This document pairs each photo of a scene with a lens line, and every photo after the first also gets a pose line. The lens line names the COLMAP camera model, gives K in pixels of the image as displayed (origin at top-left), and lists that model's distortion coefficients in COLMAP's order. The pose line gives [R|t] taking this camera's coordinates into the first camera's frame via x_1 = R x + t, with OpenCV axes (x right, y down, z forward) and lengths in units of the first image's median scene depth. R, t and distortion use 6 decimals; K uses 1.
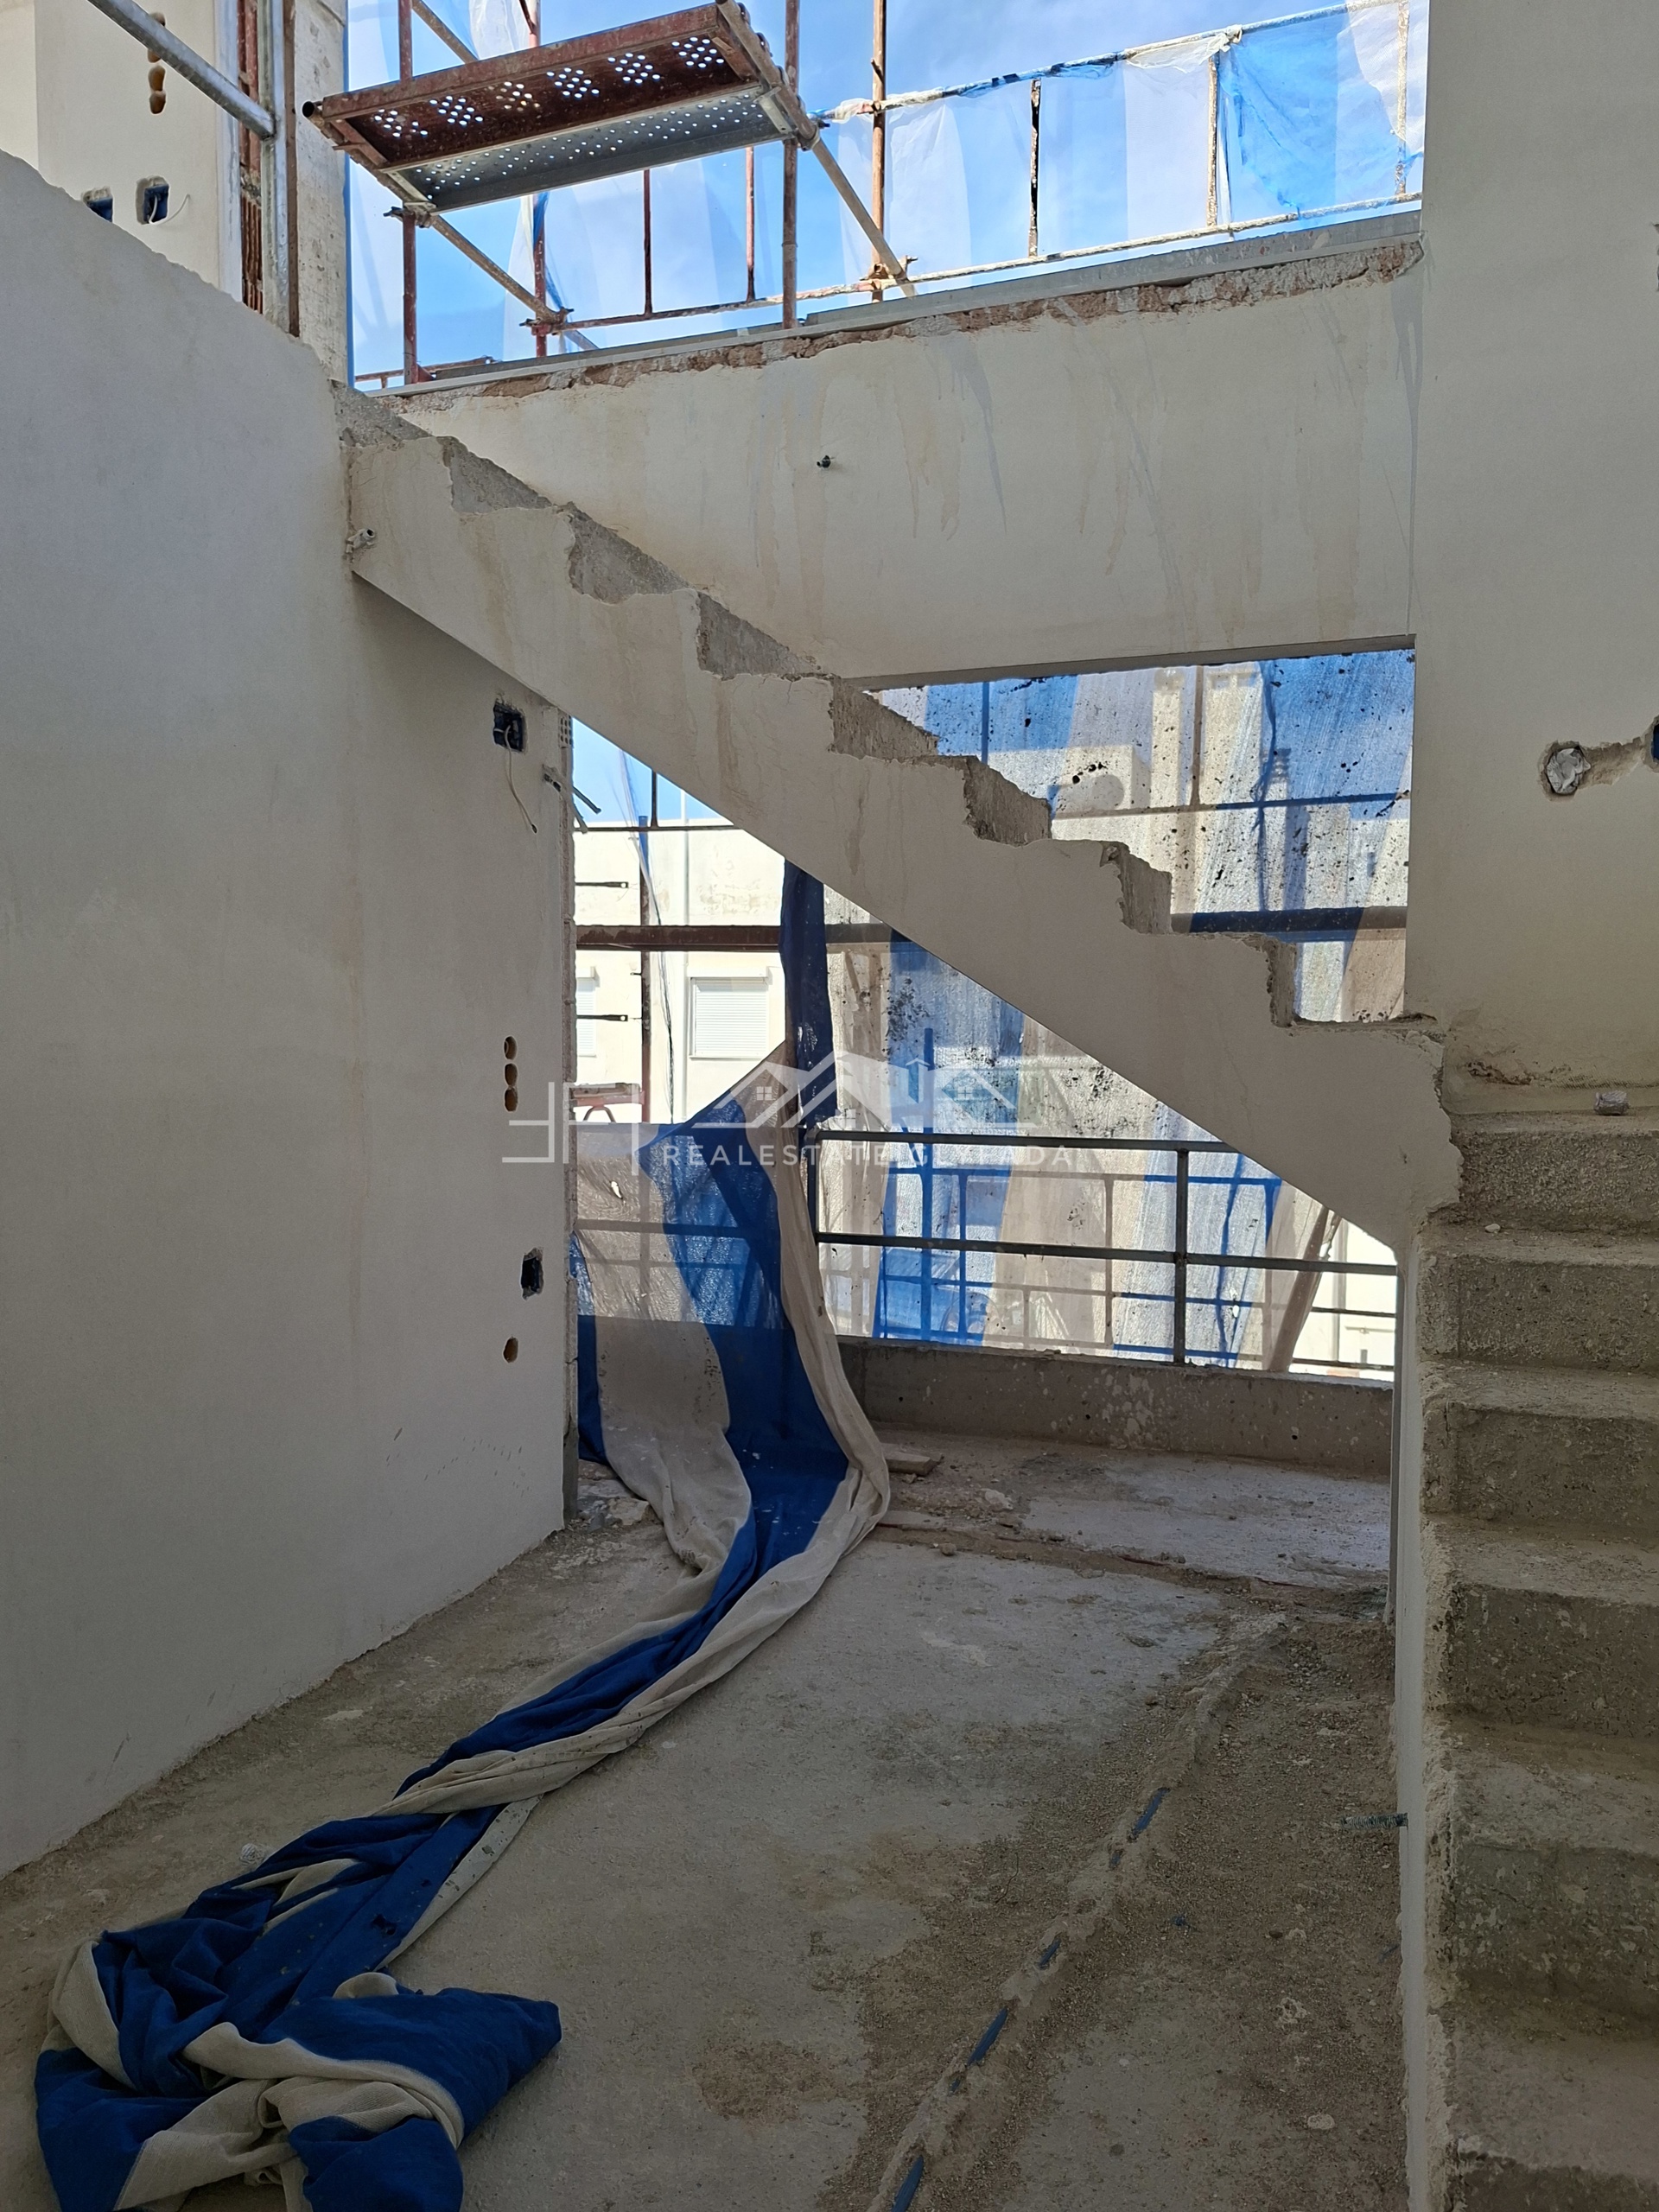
lens RADIAL K [[1583.9, 0, 829.5], [0, 1583.9, 1106.0], [0, 0, 1]] dist [0.043368, -0.049512]
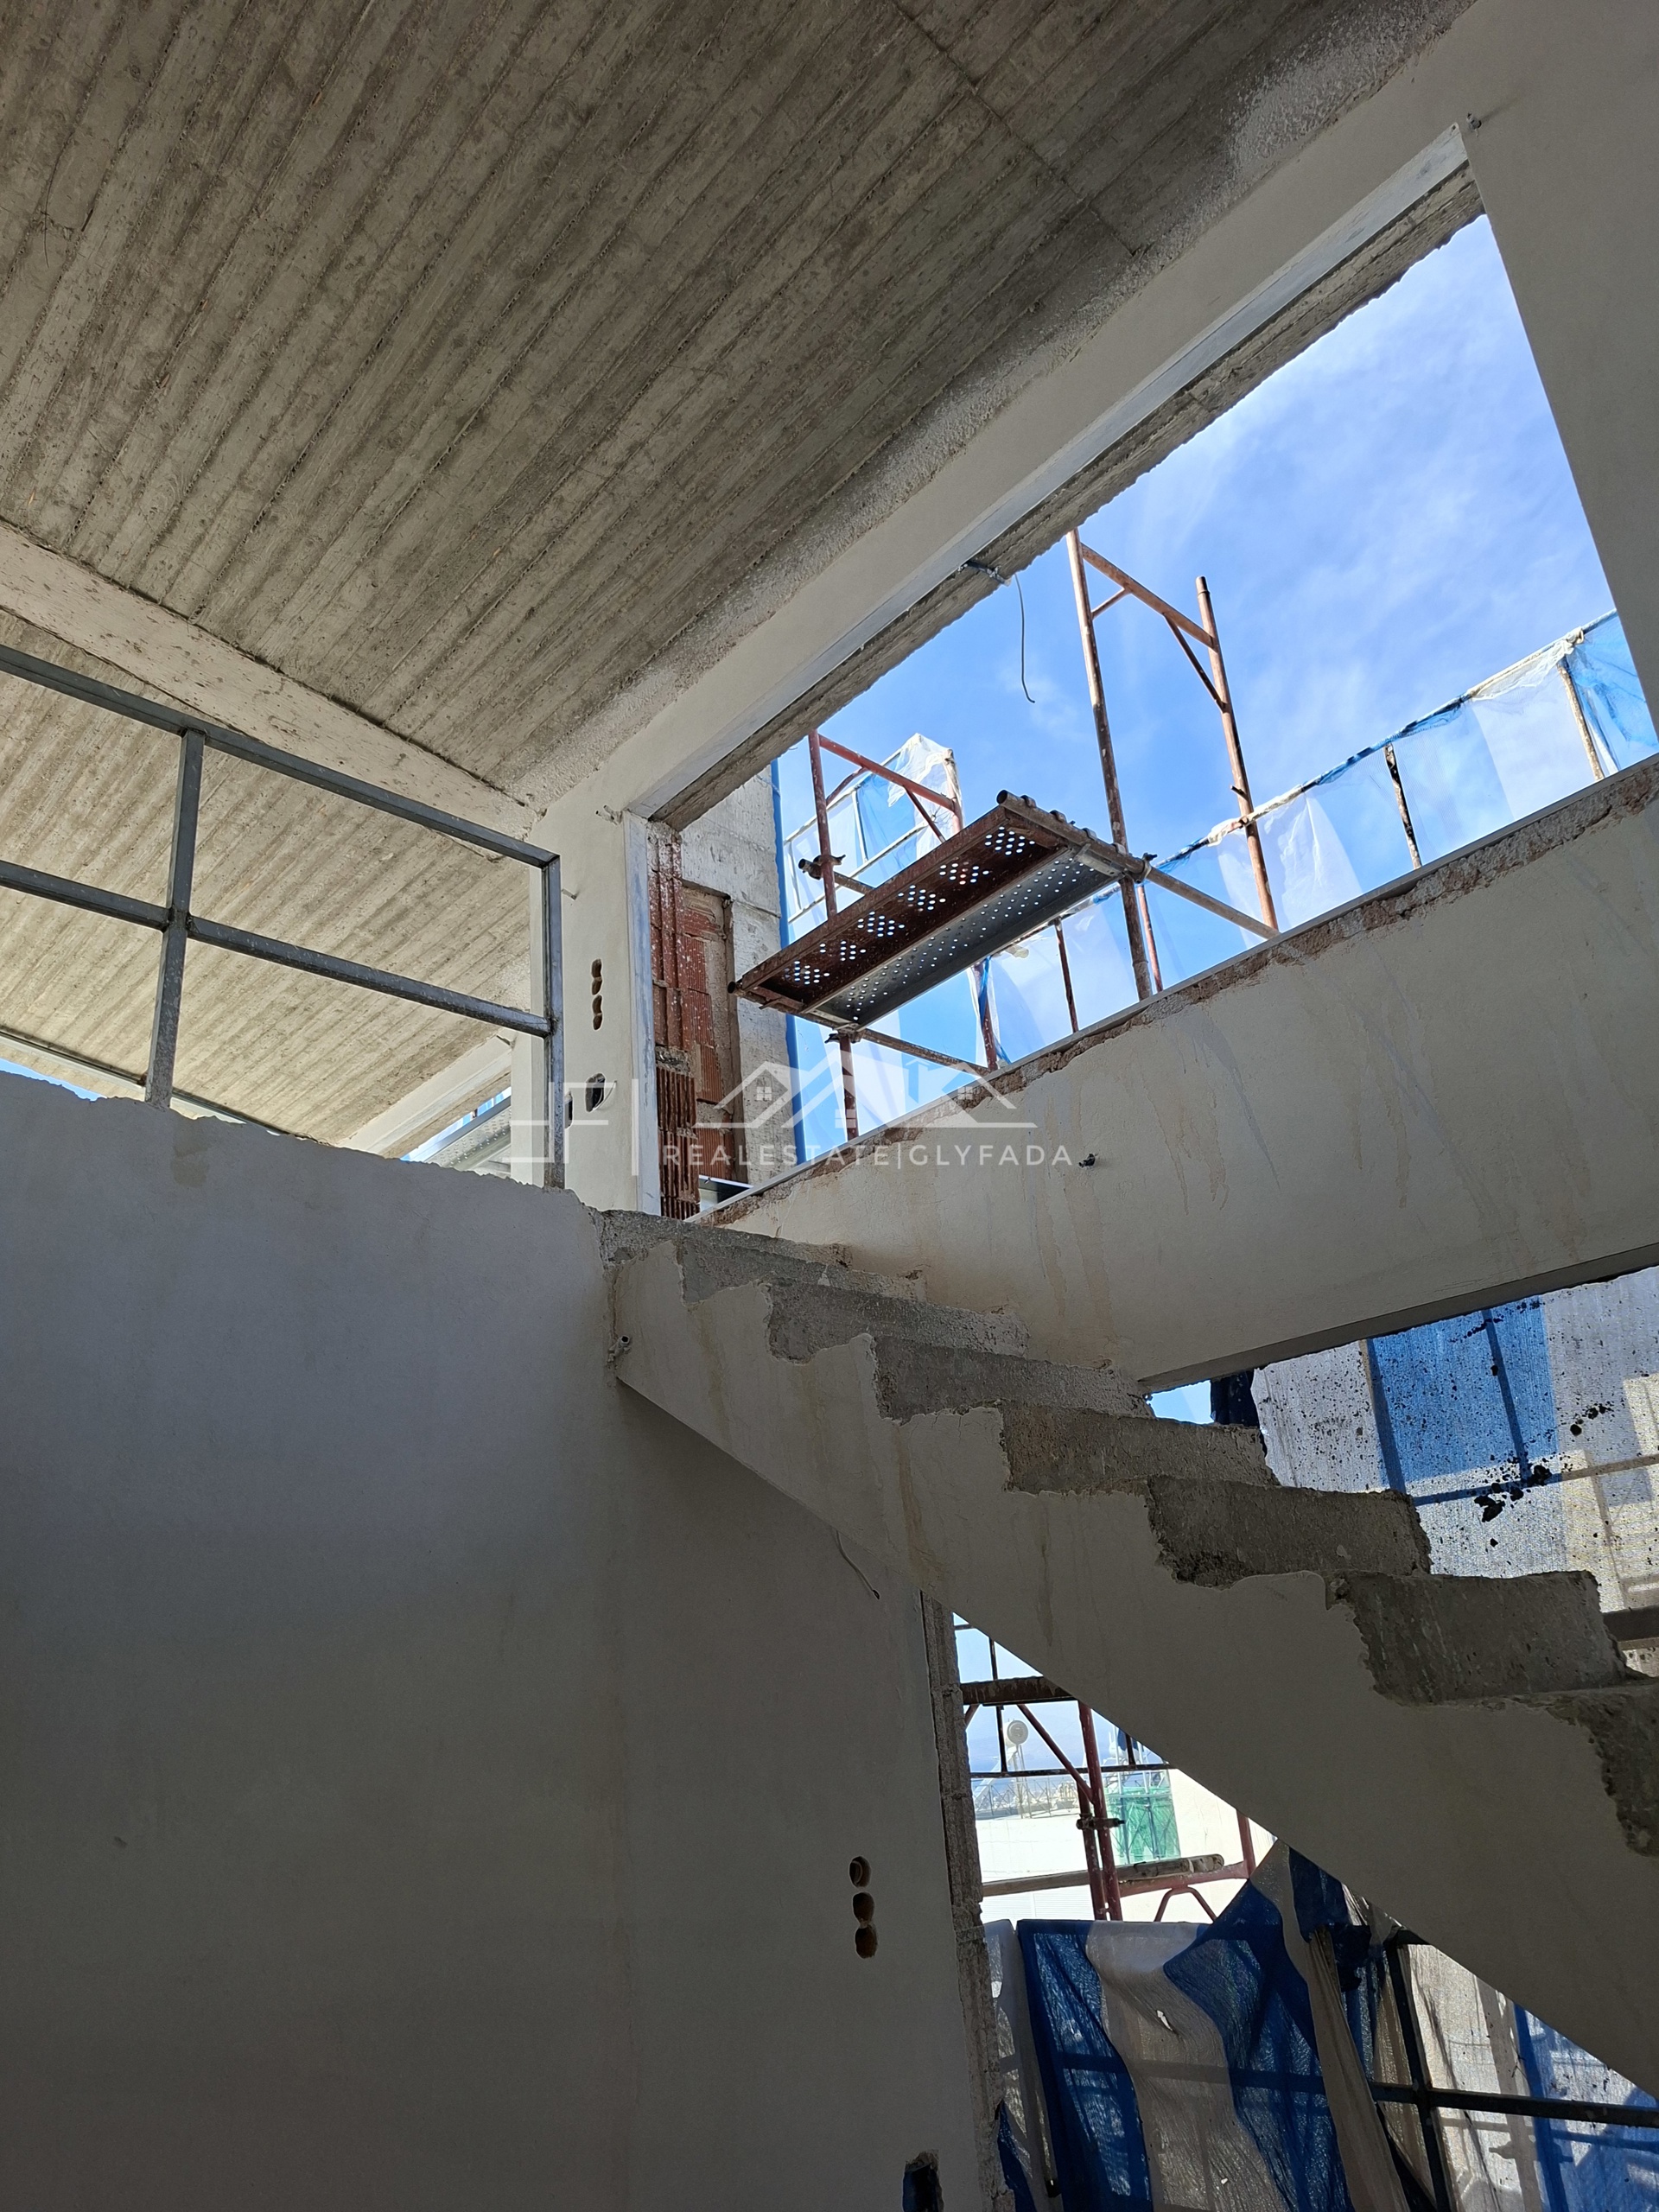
lens RADIAL K [[1534.0, 0, 811.7], [0, 1534.0, 1109.1], [0, 0, 1]] dist [0.109104, -0.141184]
pose [[0.874631, -0.256361, -0.411460, 0.184576], [0.059688, 0.899228, -0.433388, -0.034197], [0.481101, 0.354495, 0.801795, 0.134222]]
